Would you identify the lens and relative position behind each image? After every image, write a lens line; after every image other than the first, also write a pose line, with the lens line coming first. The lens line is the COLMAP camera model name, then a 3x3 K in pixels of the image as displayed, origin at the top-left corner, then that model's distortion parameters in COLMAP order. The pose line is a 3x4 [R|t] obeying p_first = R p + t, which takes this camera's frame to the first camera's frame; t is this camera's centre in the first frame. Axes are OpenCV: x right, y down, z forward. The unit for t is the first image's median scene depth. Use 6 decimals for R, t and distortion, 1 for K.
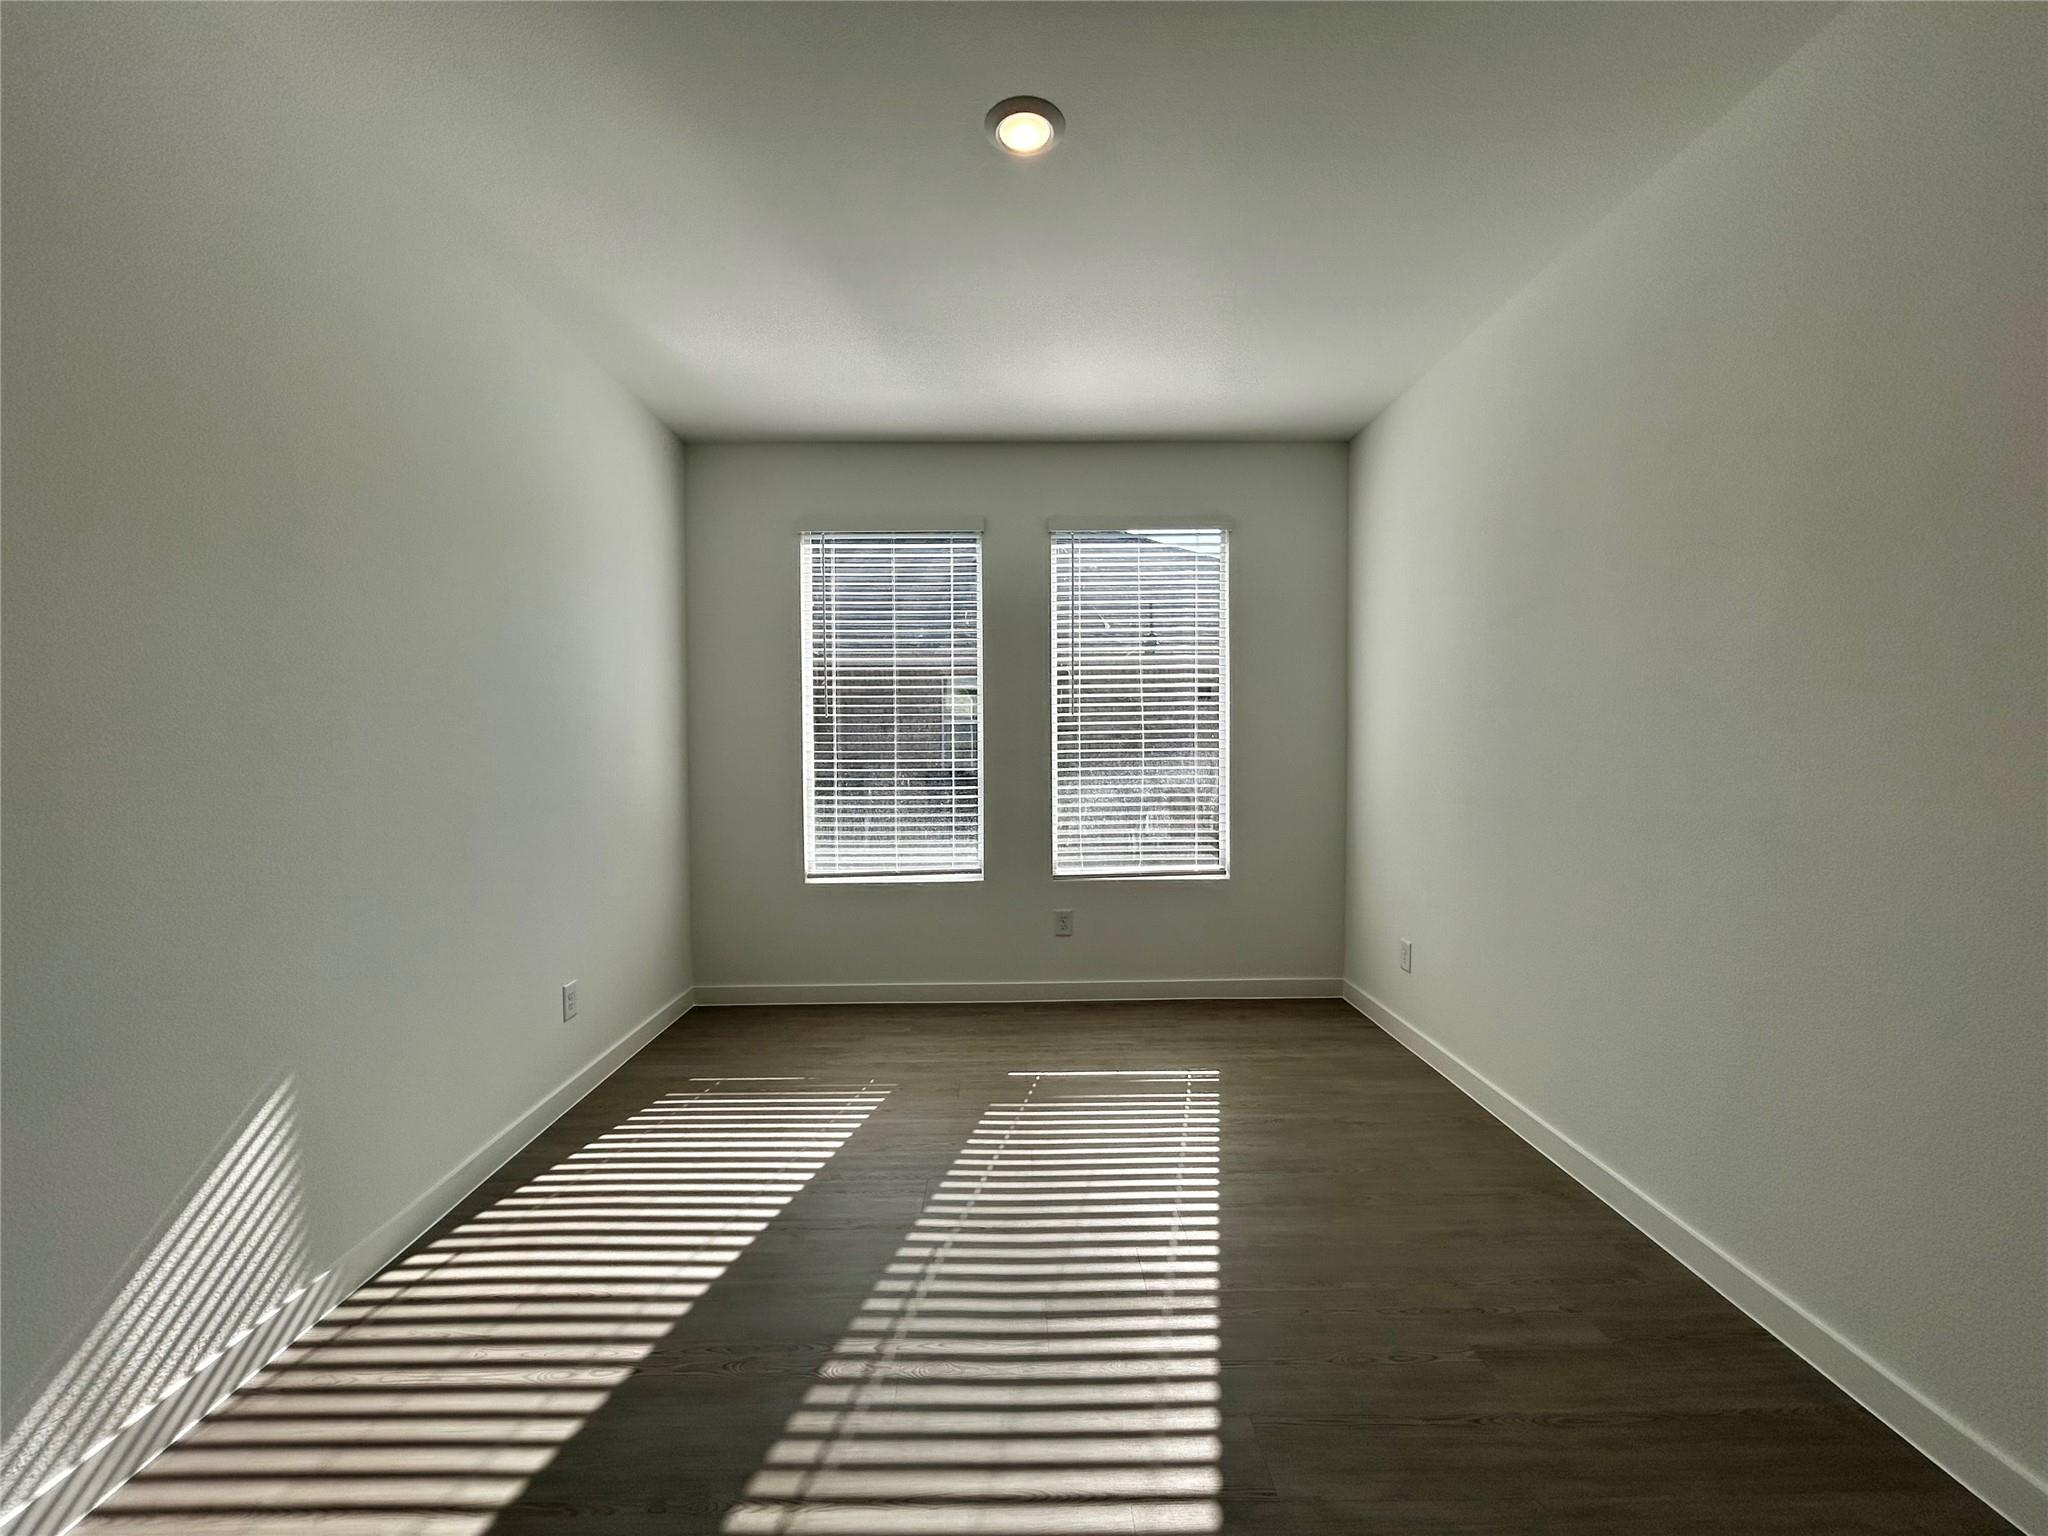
lens RADIAL K [[830.9, 0, 1014.2], [0, 830.9, 769.9], [0, 0, 1]] dist [0.002820, 0.001275]
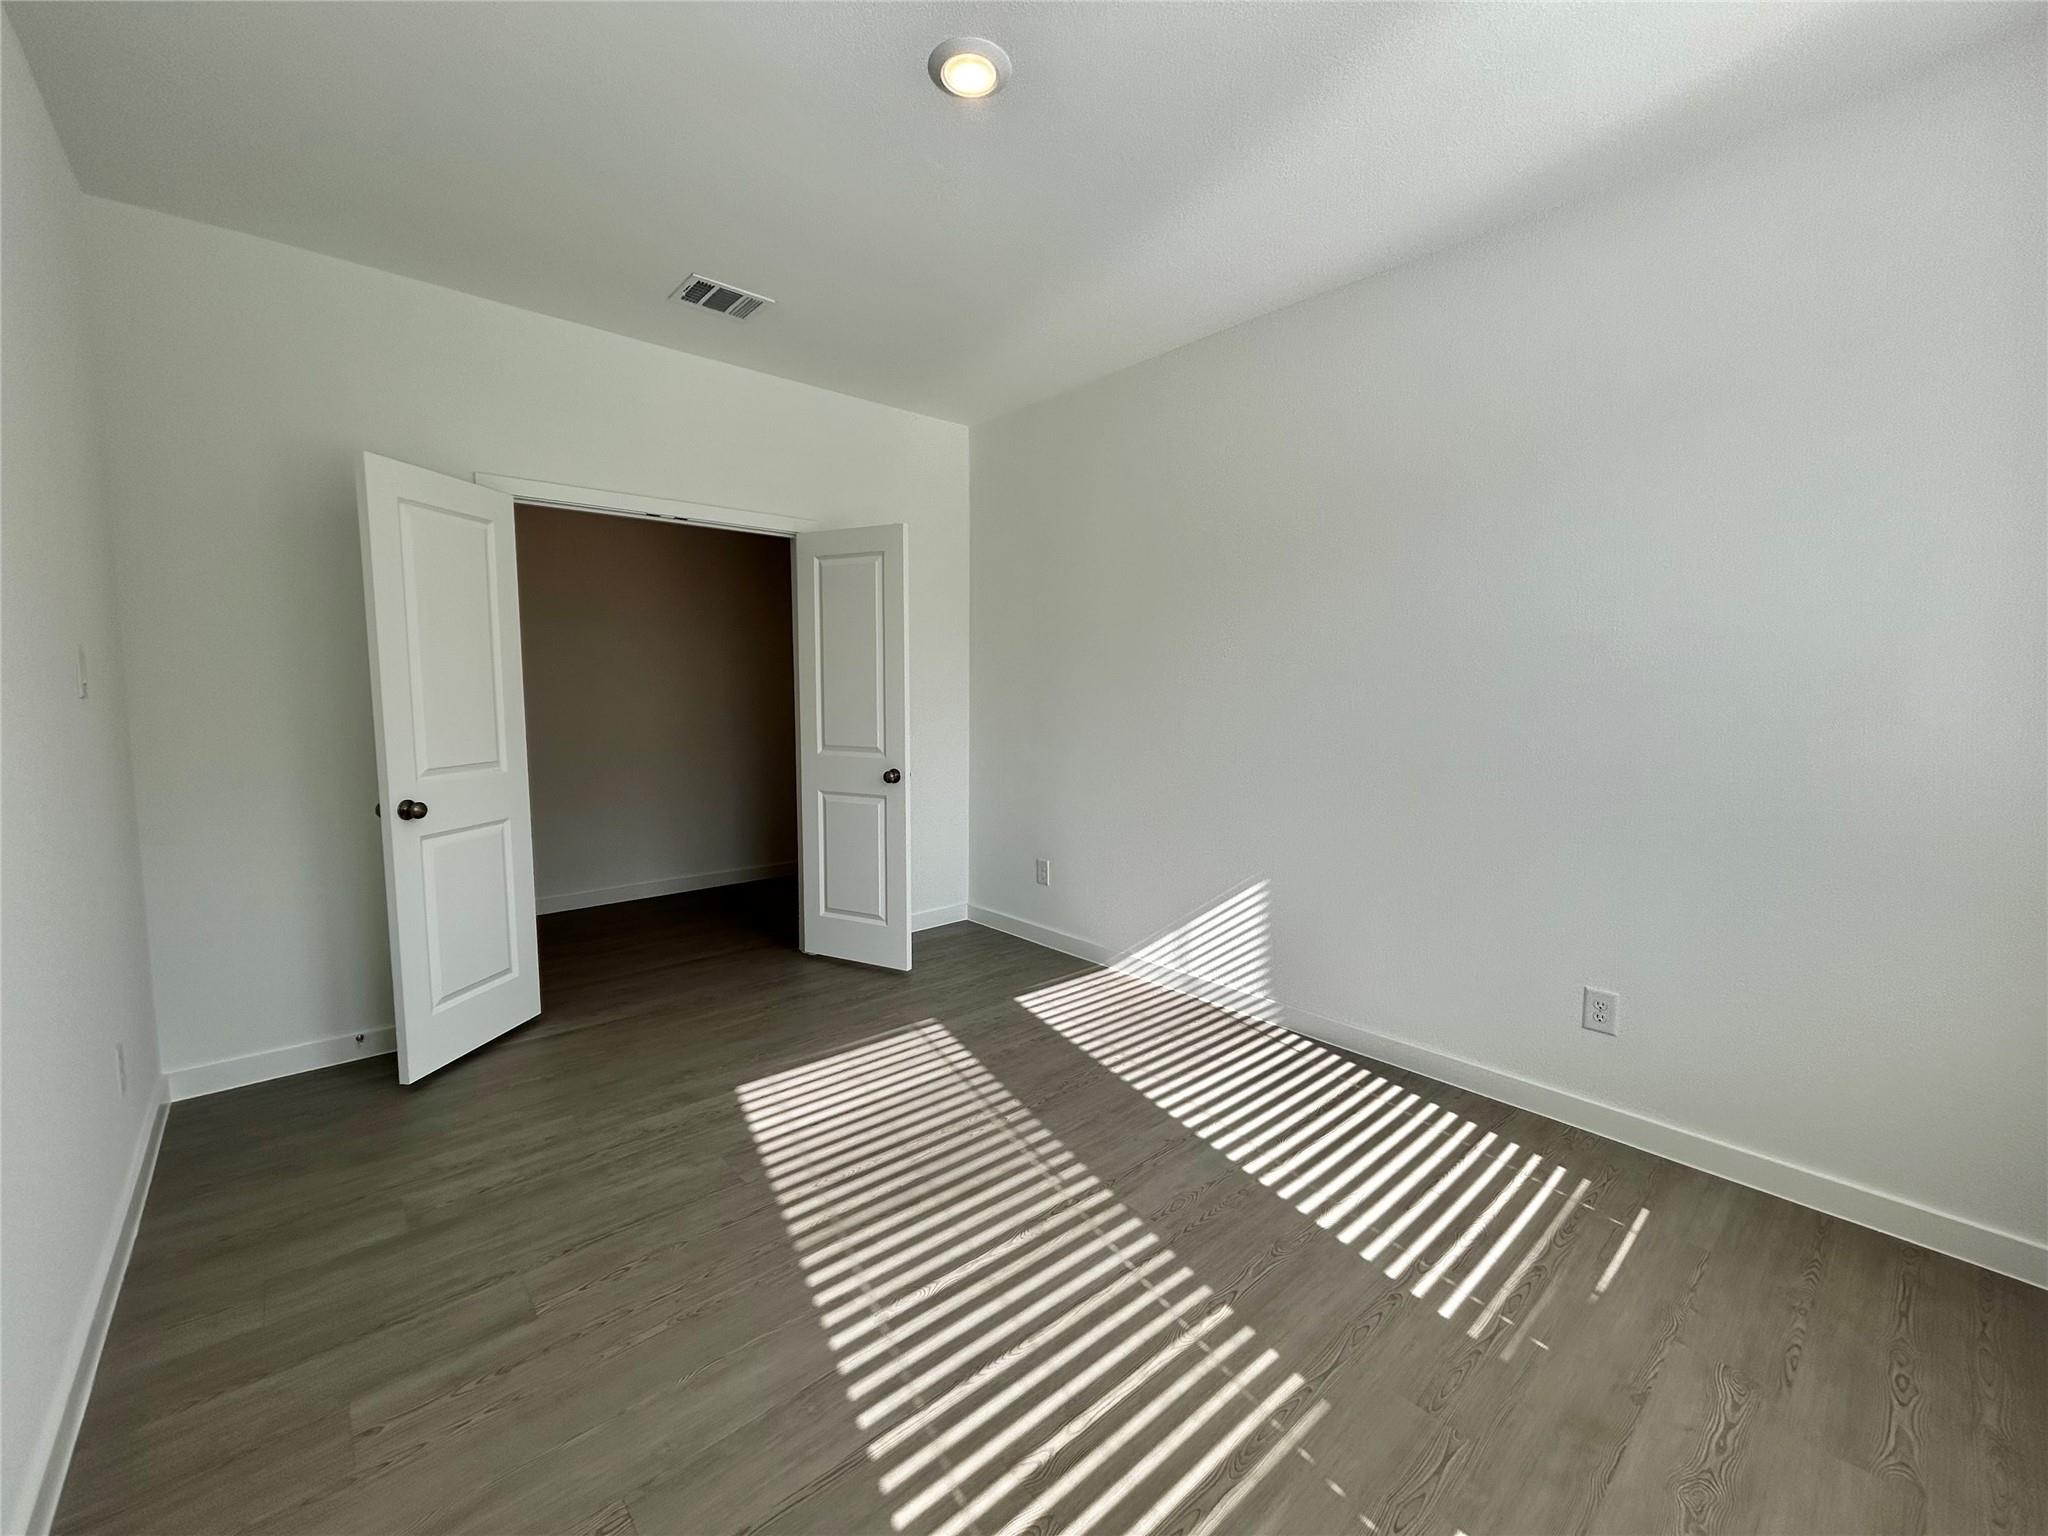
lens RADIAL K [[830.9, 0, 1028.5], [0, 830.9, 763.2], [0, 0, 1]] dist [0.002820, 0.001275]
pose [[-0.747414, 0.060400, -0.661607, 0.628384], [-0.027058, 0.992265, 0.121154, -0.080974], [0.663807, 0.108454, -0.739998, 1.760751]]
